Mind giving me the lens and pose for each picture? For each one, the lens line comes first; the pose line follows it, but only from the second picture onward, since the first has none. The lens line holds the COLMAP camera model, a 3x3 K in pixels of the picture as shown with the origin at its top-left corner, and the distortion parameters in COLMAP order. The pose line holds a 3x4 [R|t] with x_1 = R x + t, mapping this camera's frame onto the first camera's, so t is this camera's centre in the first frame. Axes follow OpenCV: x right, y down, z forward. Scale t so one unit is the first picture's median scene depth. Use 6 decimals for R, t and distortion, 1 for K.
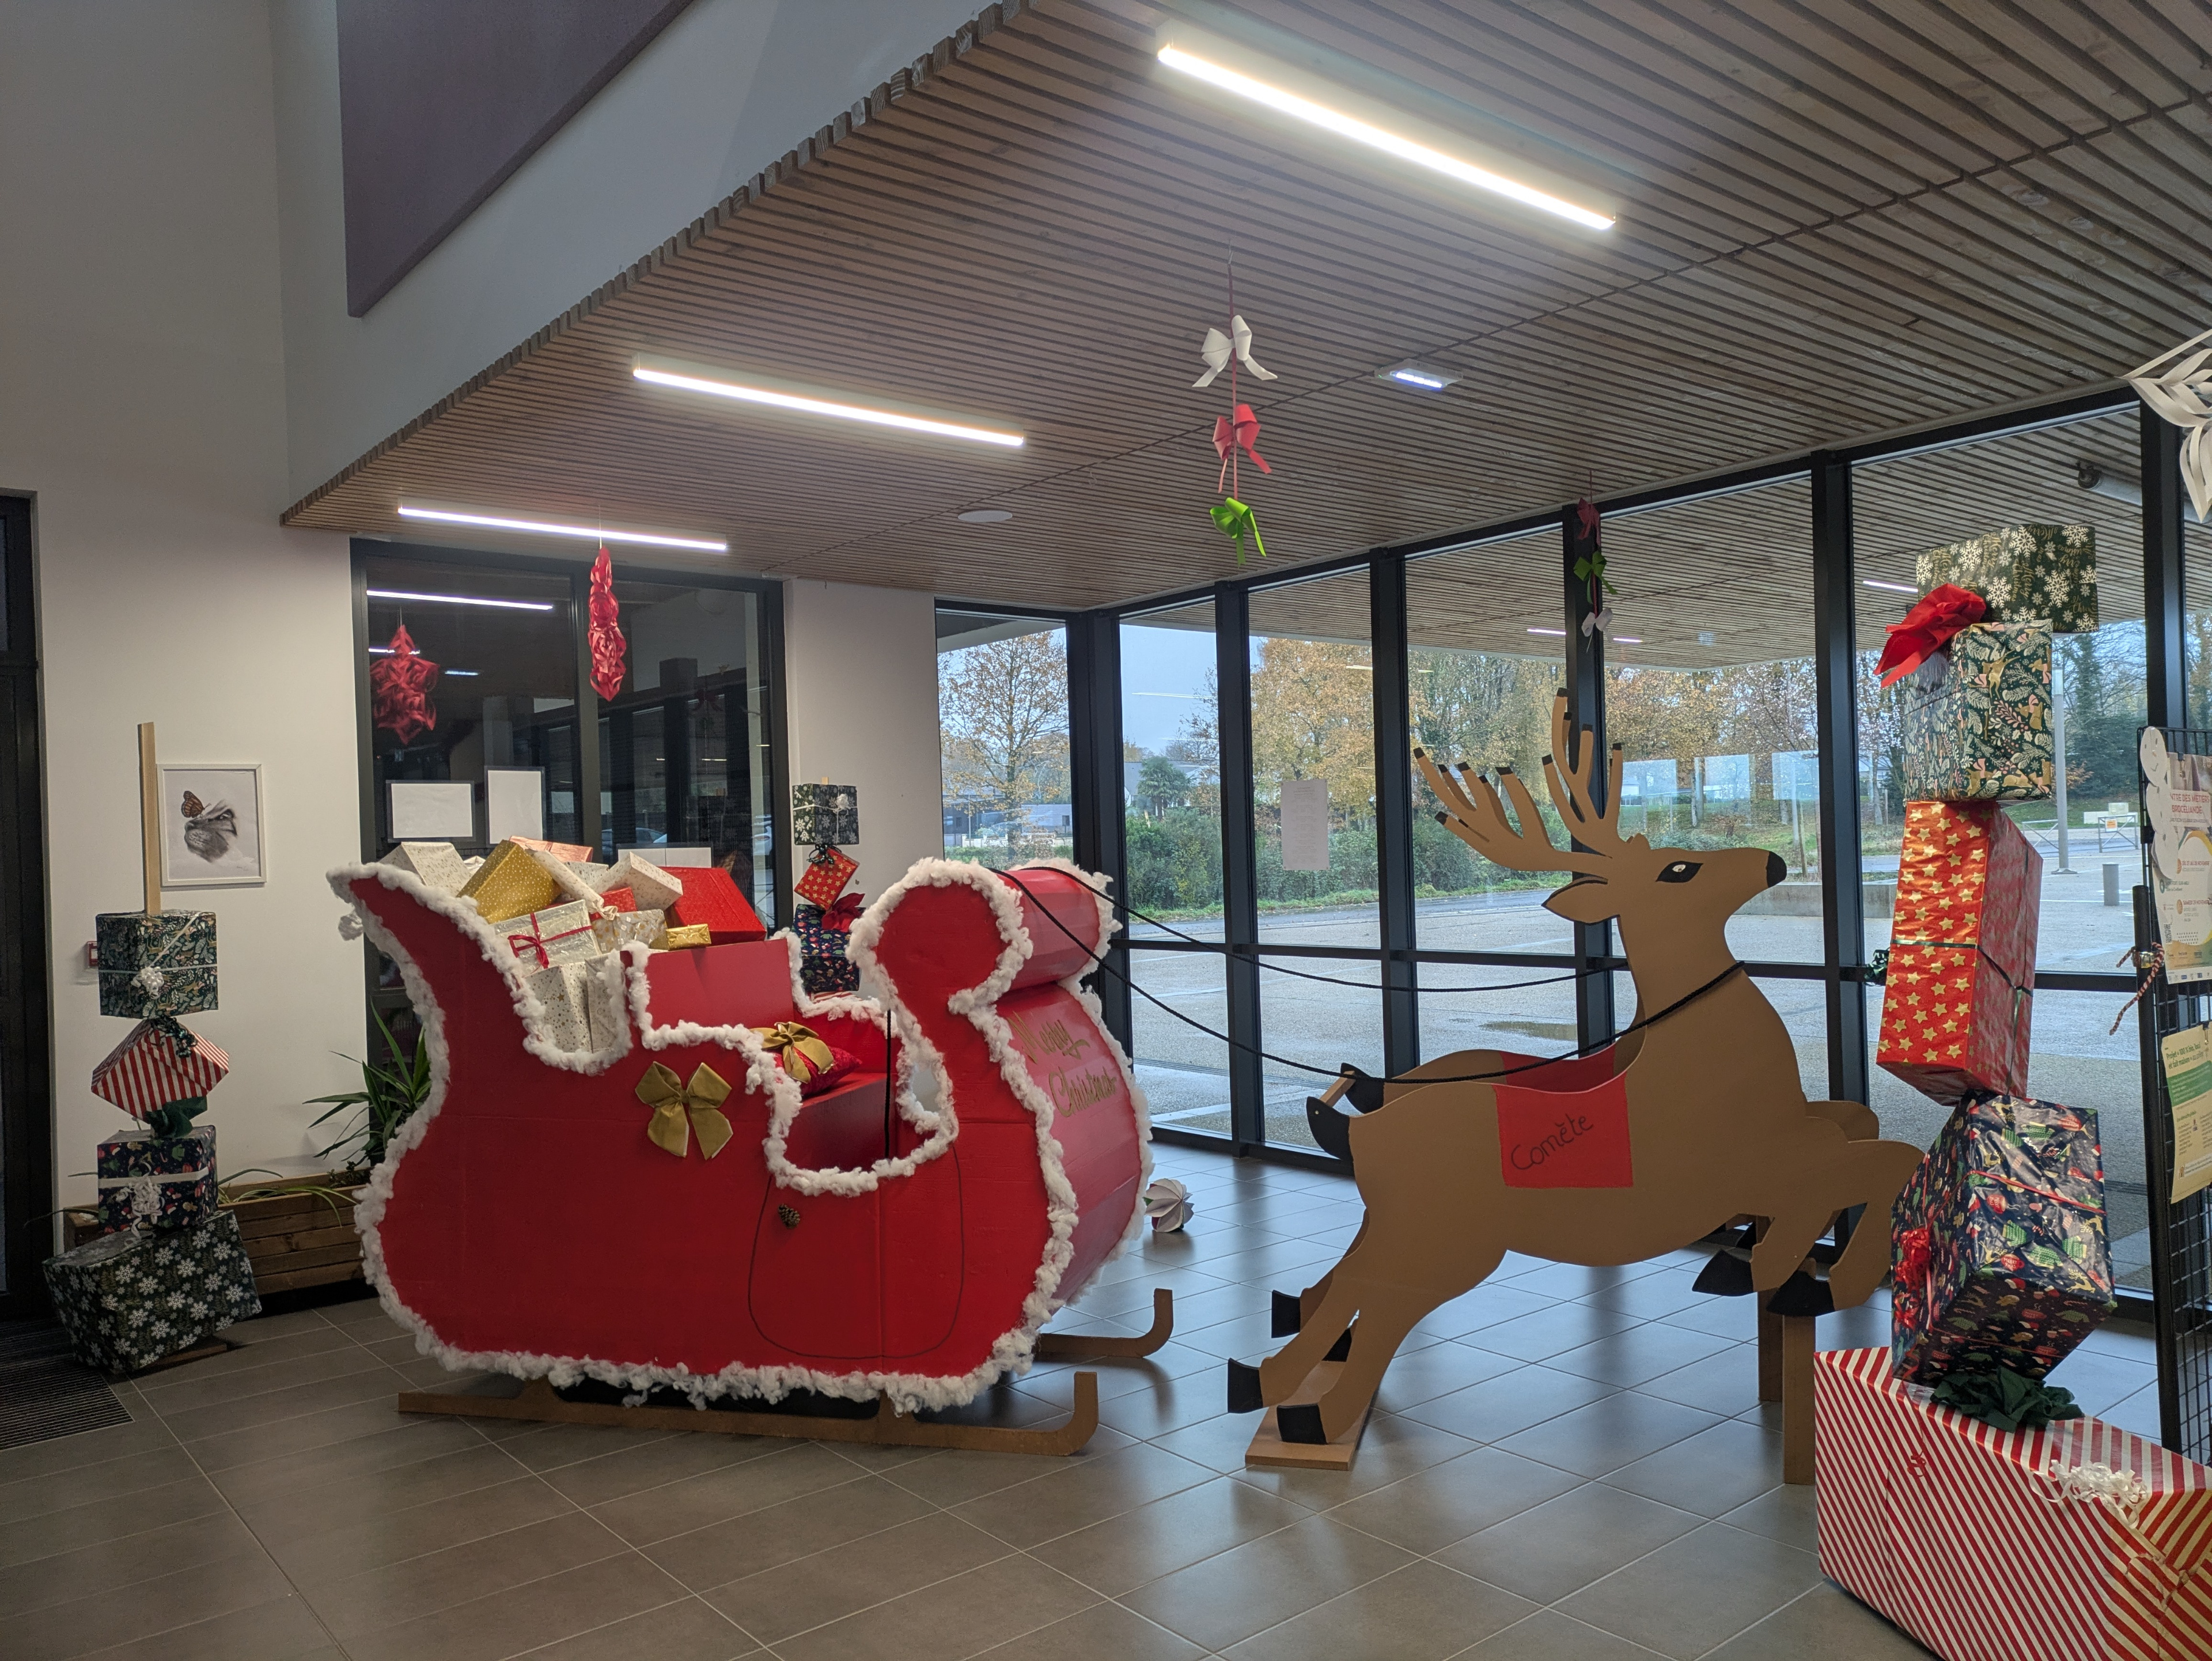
lens RADIAL K [[1611.0, 0, 1093.8], [0, 1611.0, 833.5], [0, 0, 1]] dist [0.065911, -0.002230]
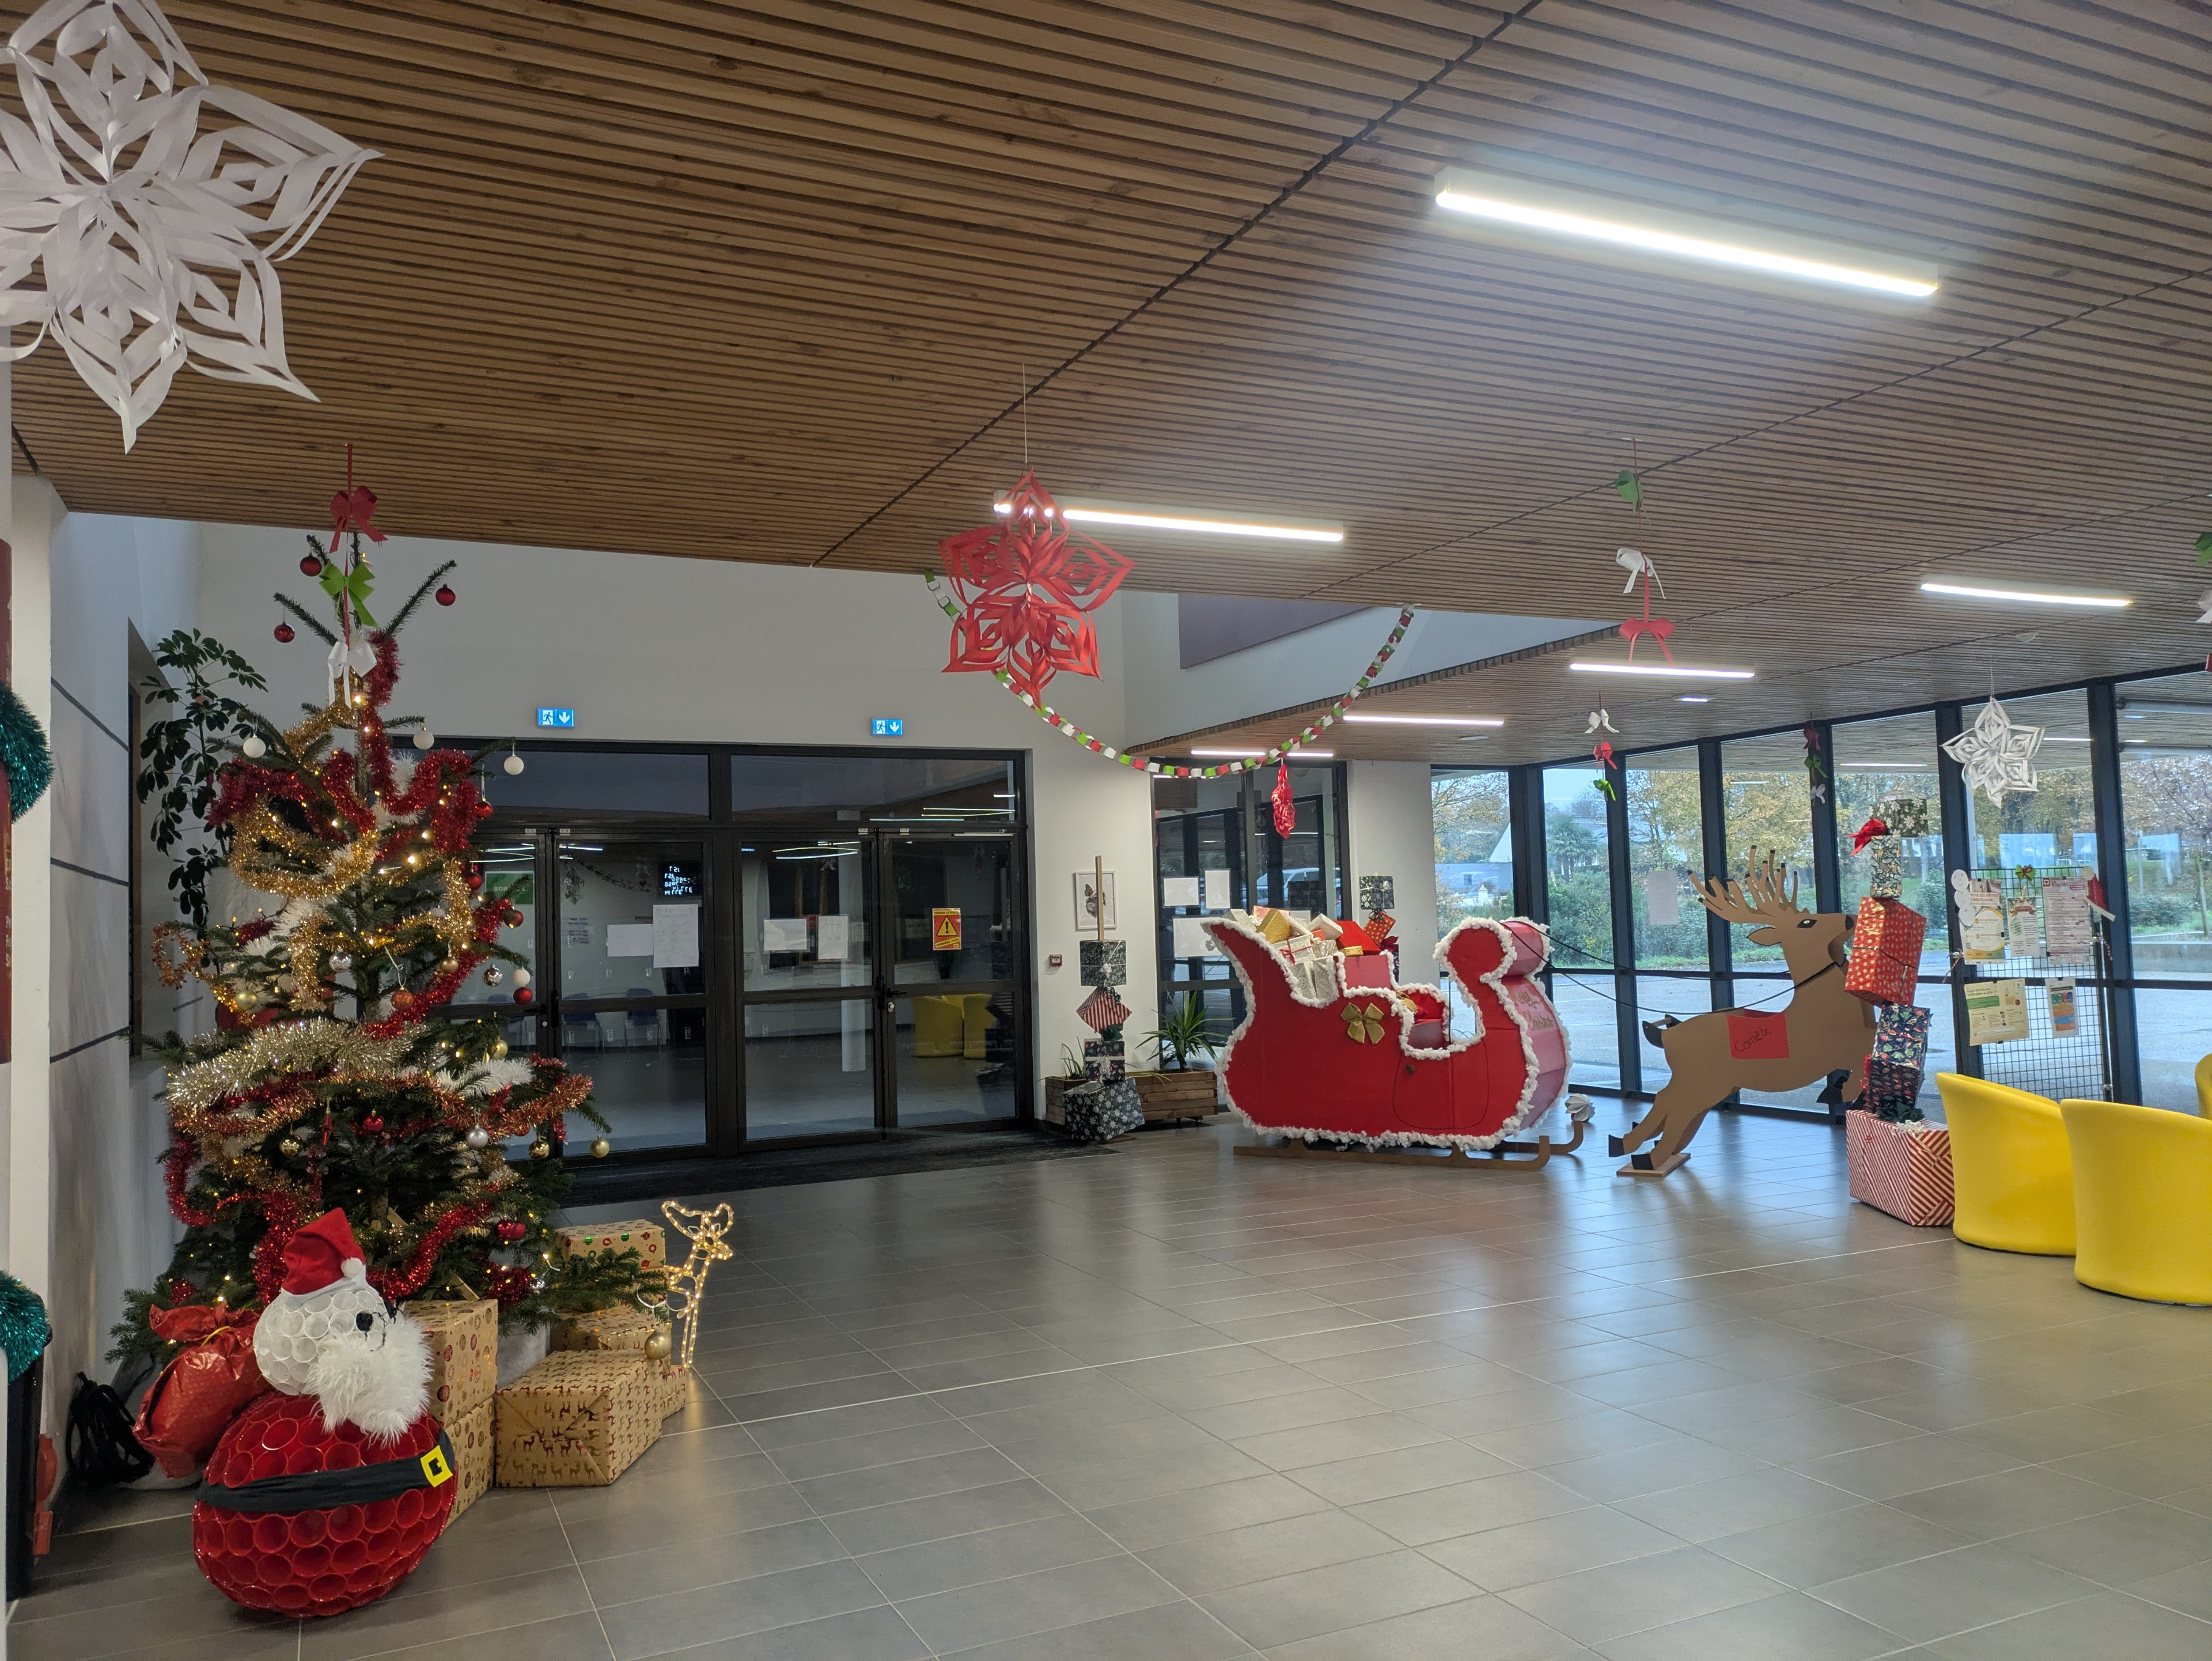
lens RADIAL K [[1611.0, 0, 1093.8], [0, 1611.0, 833.5], [0, 0, 1]] dist [0.065911, -0.002230]
pose [[0.970729, -0.010925, -0.239931, -0.063816], [0.002191, 0.999326, -0.036639, -0.019392], [0.240169, 0.035040, 0.970098, -1.335680]]
